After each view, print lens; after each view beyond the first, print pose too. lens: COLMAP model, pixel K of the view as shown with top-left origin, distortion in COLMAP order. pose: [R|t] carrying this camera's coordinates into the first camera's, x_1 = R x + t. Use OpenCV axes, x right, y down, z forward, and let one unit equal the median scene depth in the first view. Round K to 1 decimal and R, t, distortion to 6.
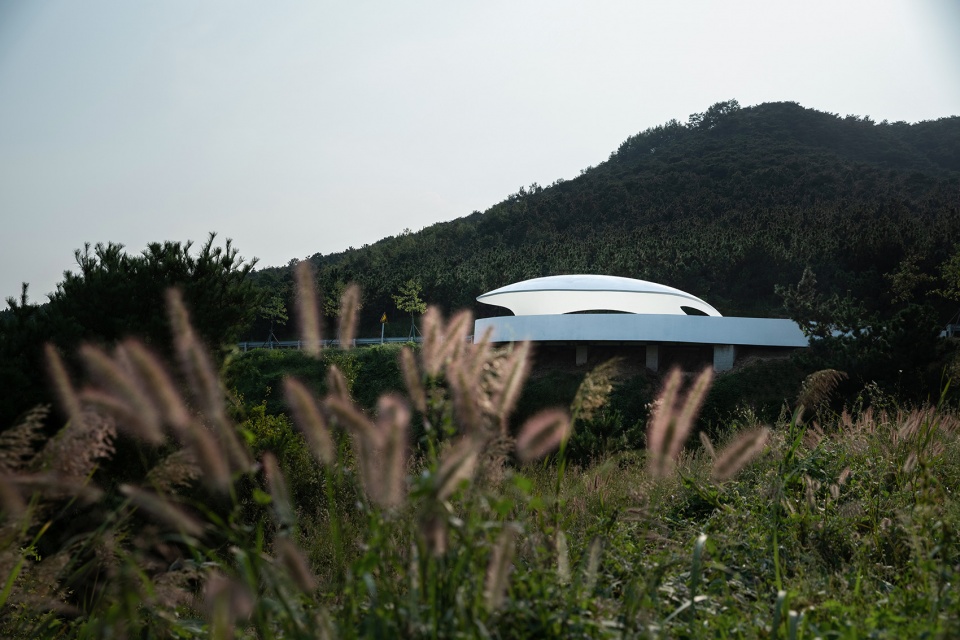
lens RADIAL K [[1145.2, 0, 480.0], [0, 1145.2, 320.0], [0, 0, 1]] dist [0.043627, 0.023332]
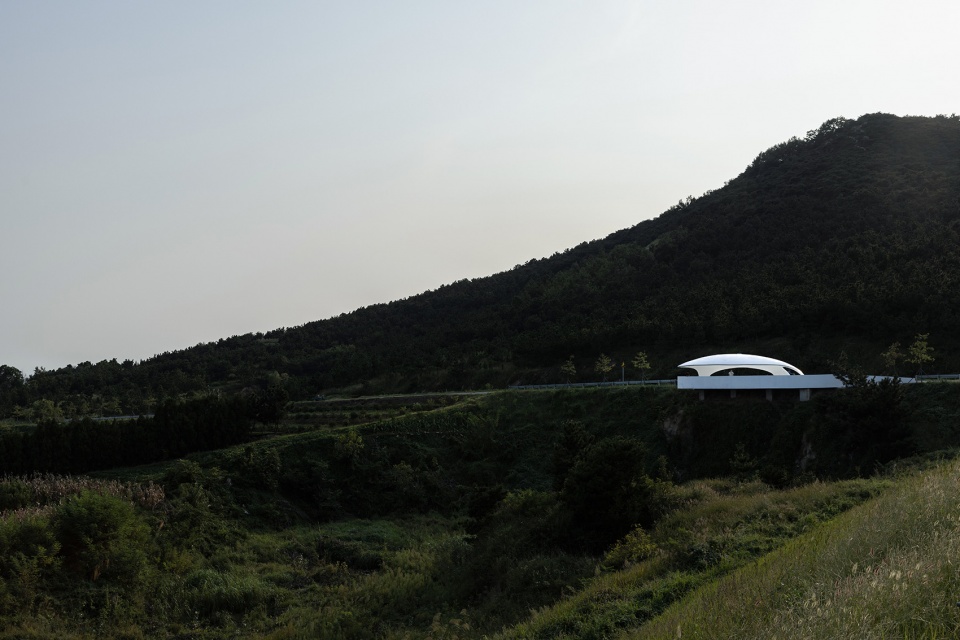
lens RADIAL K [[982.3, 0, 480.0], [0, 982.3, 320.0], [0, 0, 1]] dist [0.023269, 0.006181]
pose [[0.983973, -0.066503, -0.165450, -0.013361], [0.076556, 0.995539, 0.055140, -0.055341], [0.161045, -0.066923, 0.984675, -0.187397]]
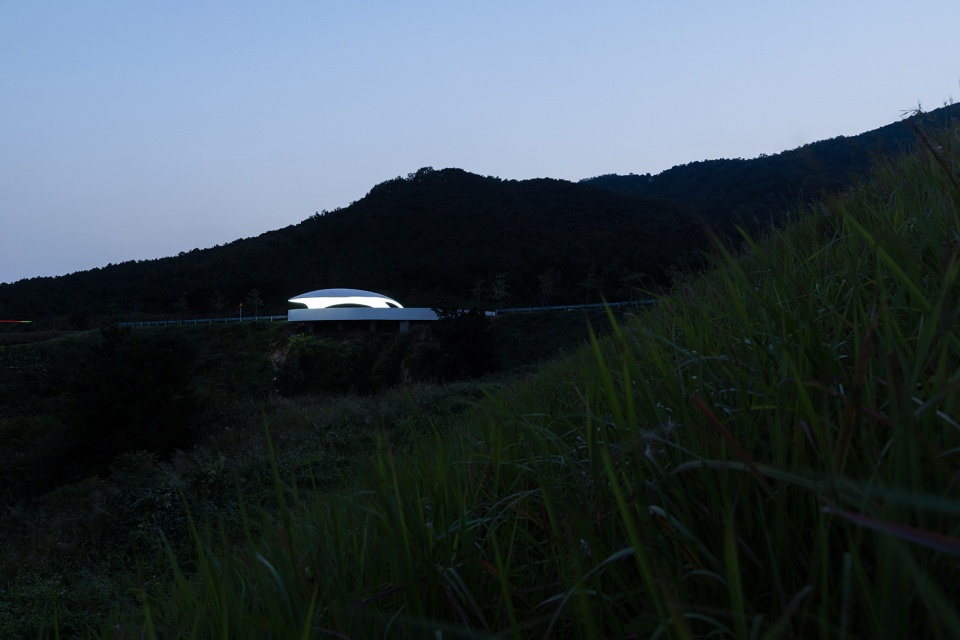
lens RADIAL K [[635.9, 0, 491.3], [0, 635.9, 323.6], [0, 0, 1]] dist [0.006334, 0.001072]
pose [[0.957046, -0.039006, 0.287301, 0.004073], [0.016137, 0.996539, 0.081541, -0.016355], [-0.289487, -0.073403, 0.954363, -0.055937]]
